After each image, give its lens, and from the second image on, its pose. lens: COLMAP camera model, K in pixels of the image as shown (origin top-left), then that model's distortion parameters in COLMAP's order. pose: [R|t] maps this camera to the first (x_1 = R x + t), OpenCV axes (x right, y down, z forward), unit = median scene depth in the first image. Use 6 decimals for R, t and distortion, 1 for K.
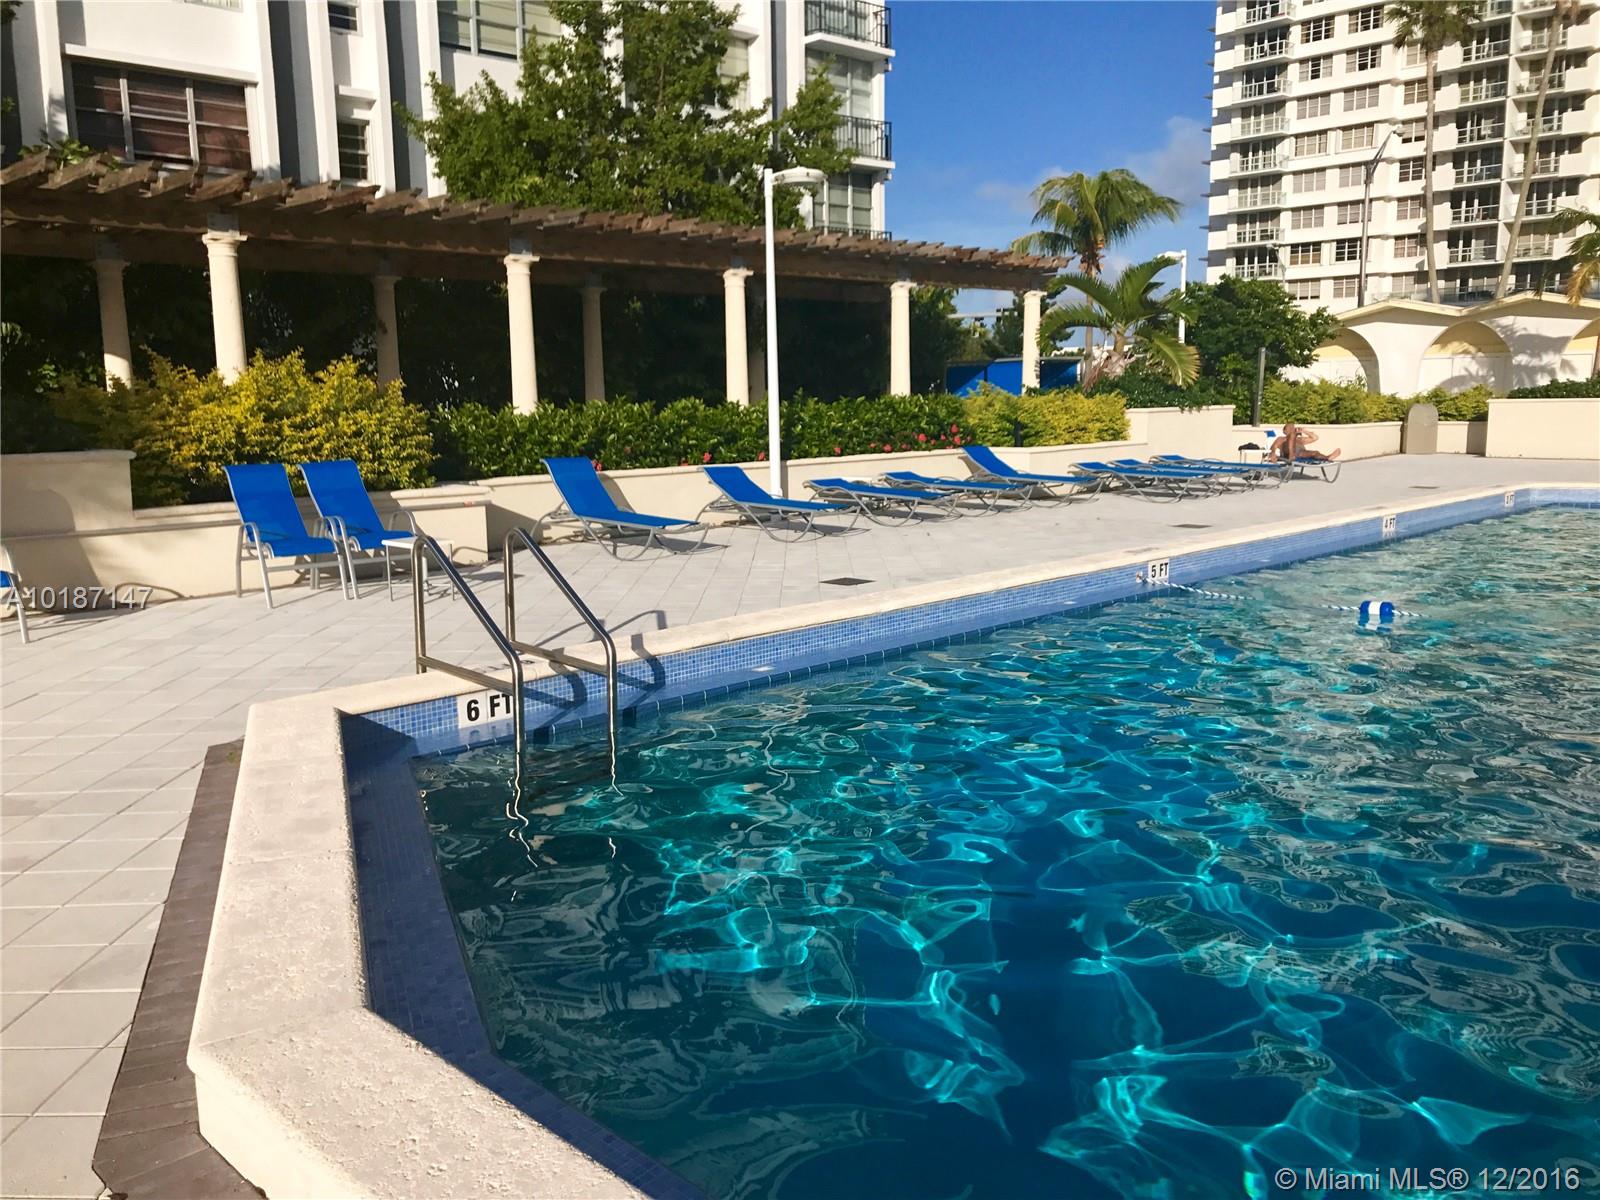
lens RADIAL K [[1315.7, 0, 799.3], [0, 1315.7, 605.0], [0, 0, 1]] dist [0.010565, -0.017011]
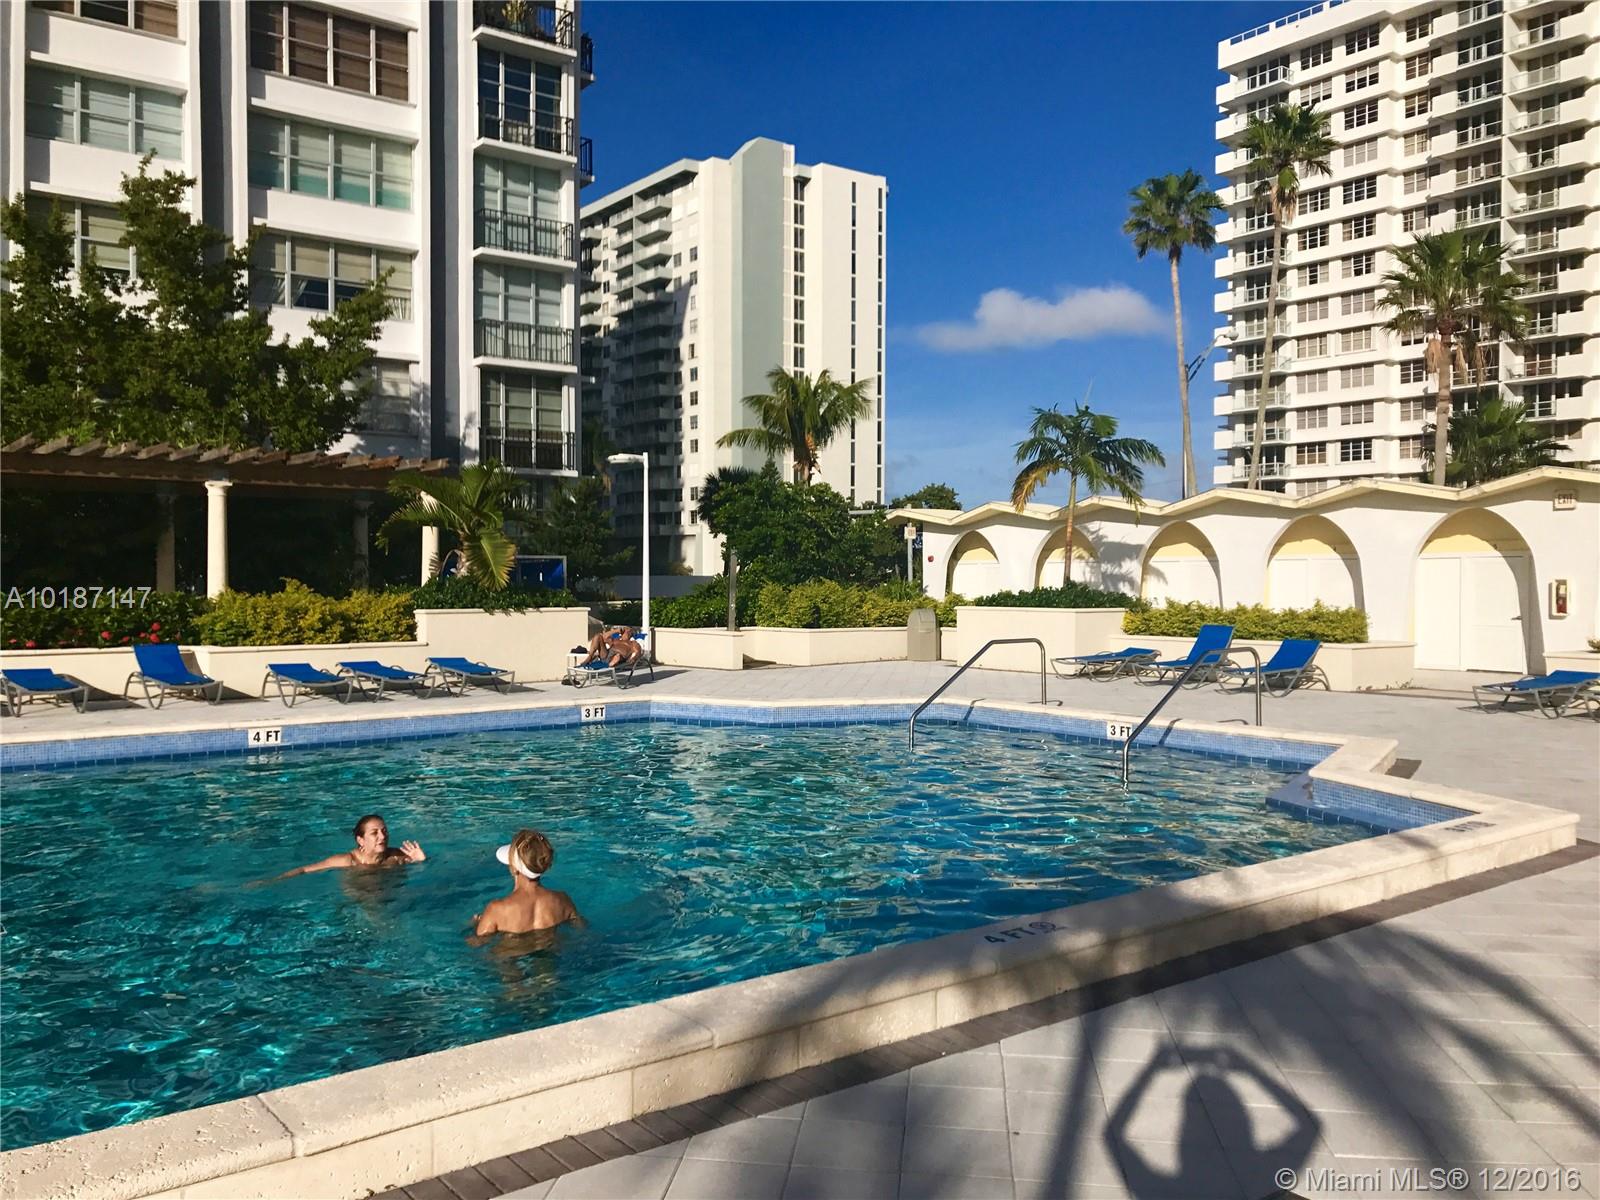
lens RADIAL K [[1315.7, 0, 800.7], [0, 1315.7, 593.8], [0, 0, 1]] dist [0.010565, -0.017011]
pose [[0.994083, 0.017828, -0.107155, 0.116192], [-0.033763, 0.988292, -0.148795, -0.004335], [0.103247, 0.151532, 0.983045, 0.010982]]
